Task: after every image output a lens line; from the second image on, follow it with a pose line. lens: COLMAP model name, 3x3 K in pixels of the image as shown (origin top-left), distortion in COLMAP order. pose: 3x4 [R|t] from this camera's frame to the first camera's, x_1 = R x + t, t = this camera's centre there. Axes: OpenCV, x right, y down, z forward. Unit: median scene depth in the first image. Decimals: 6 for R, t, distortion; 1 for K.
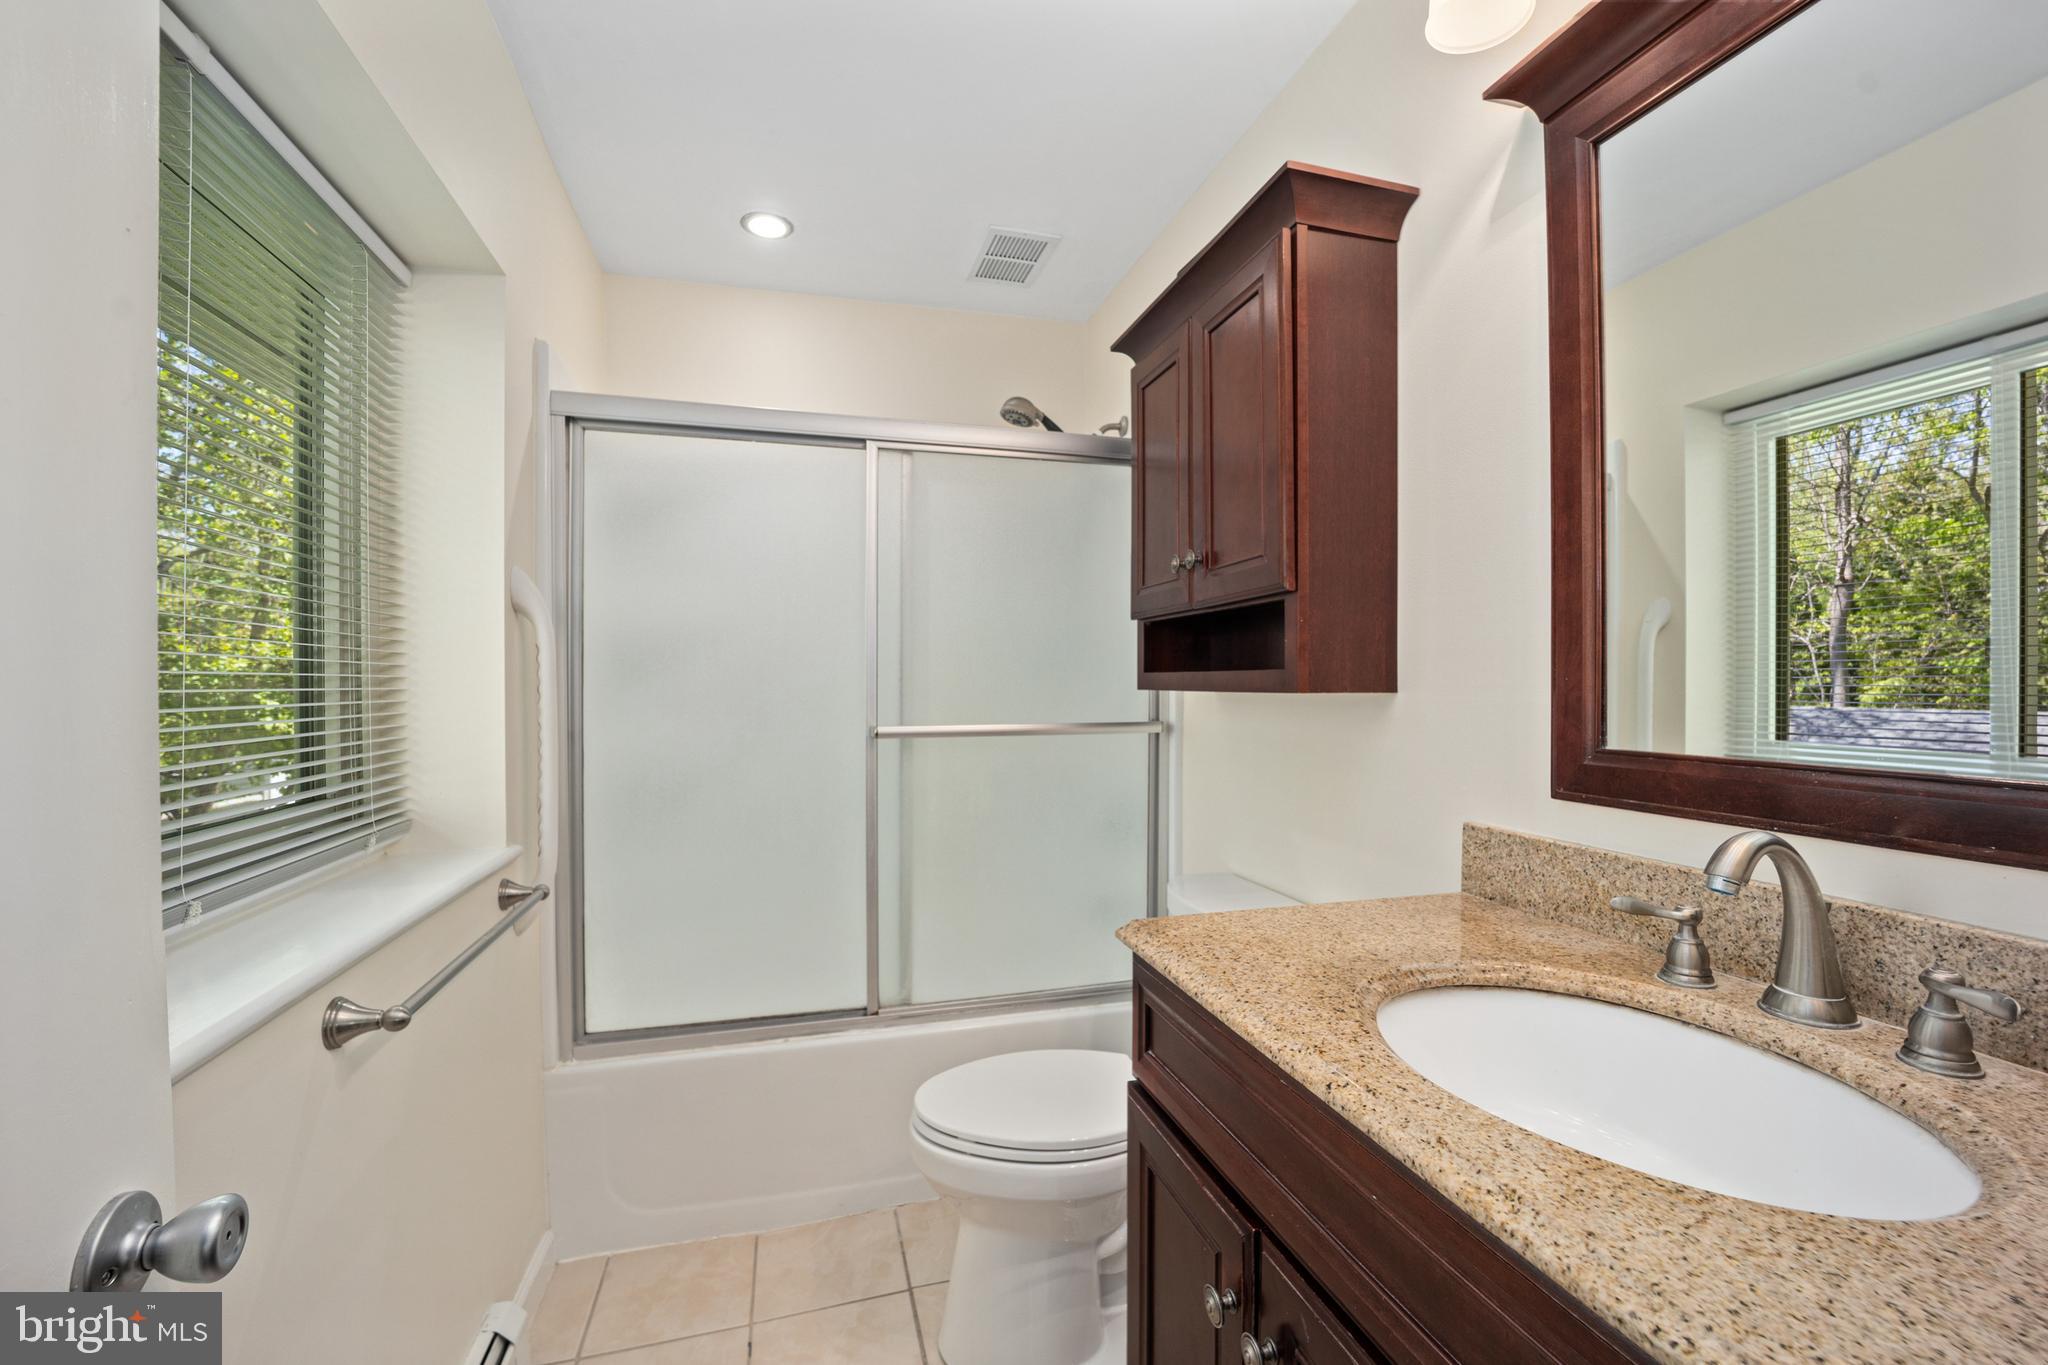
lens RADIAL K [[838.9, 0, 1027.0], [0, 838.9, 680.5], [0, 0, 1]] dist [-0.011589, 0.002187]
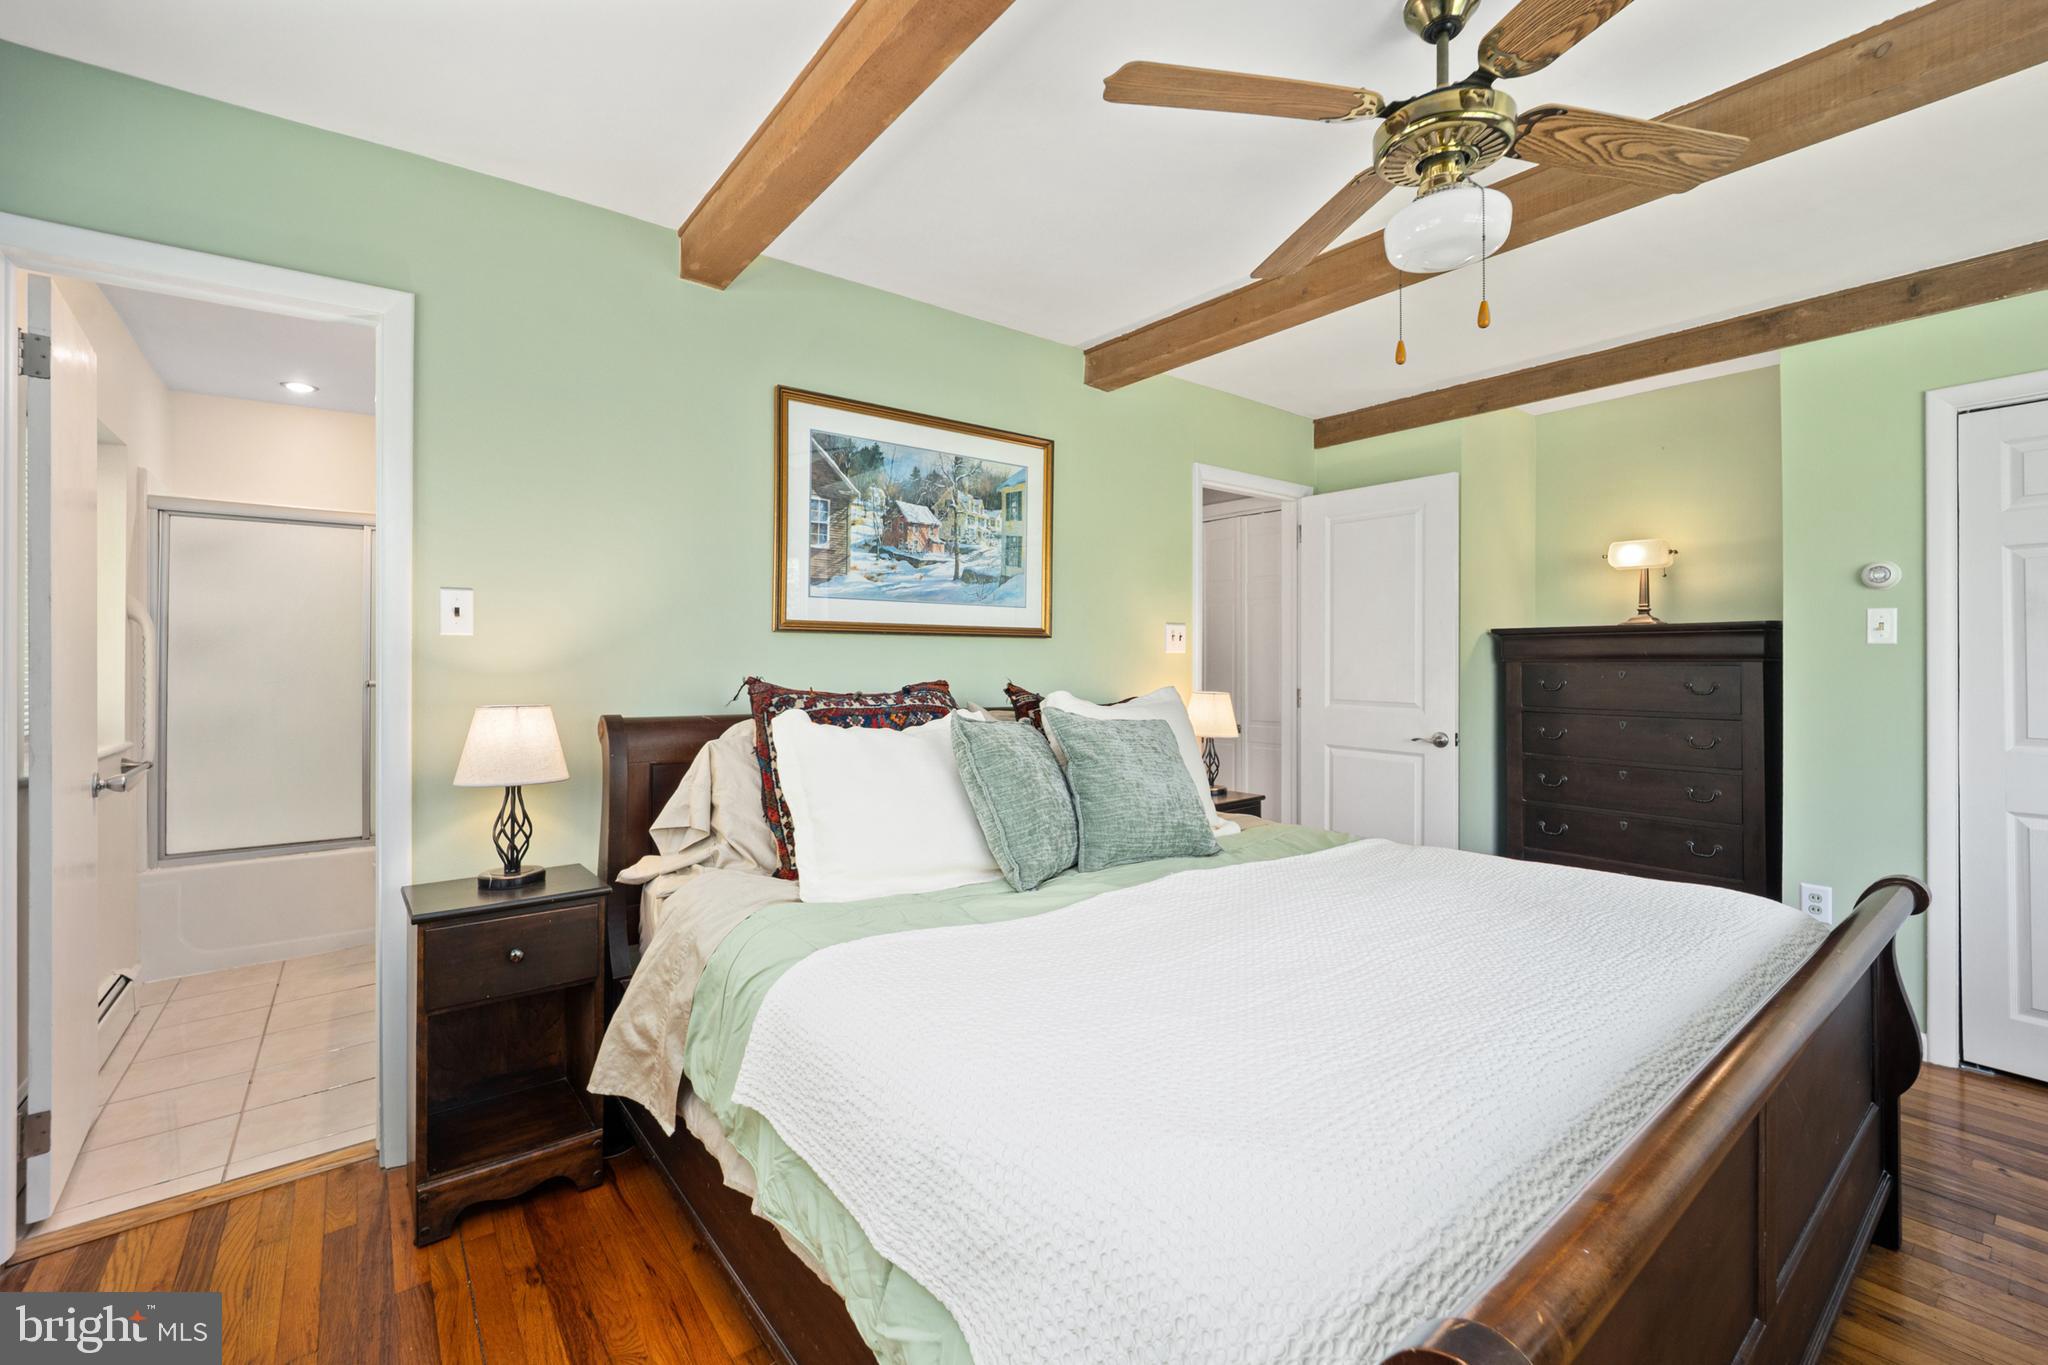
lens RADIAL K [[838.9, 0, 1010.4], [0, 838.9, 663.3], [0, 0, 1]] dist [-0.011589, 0.002187]
pose [[0.929024, 0.007252, 0.369948, 0.493773], [-0.007261, 0.999973, -0.001369, 0.006414], [-0.369948, -0.001415, 0.929051, -1.333017]]
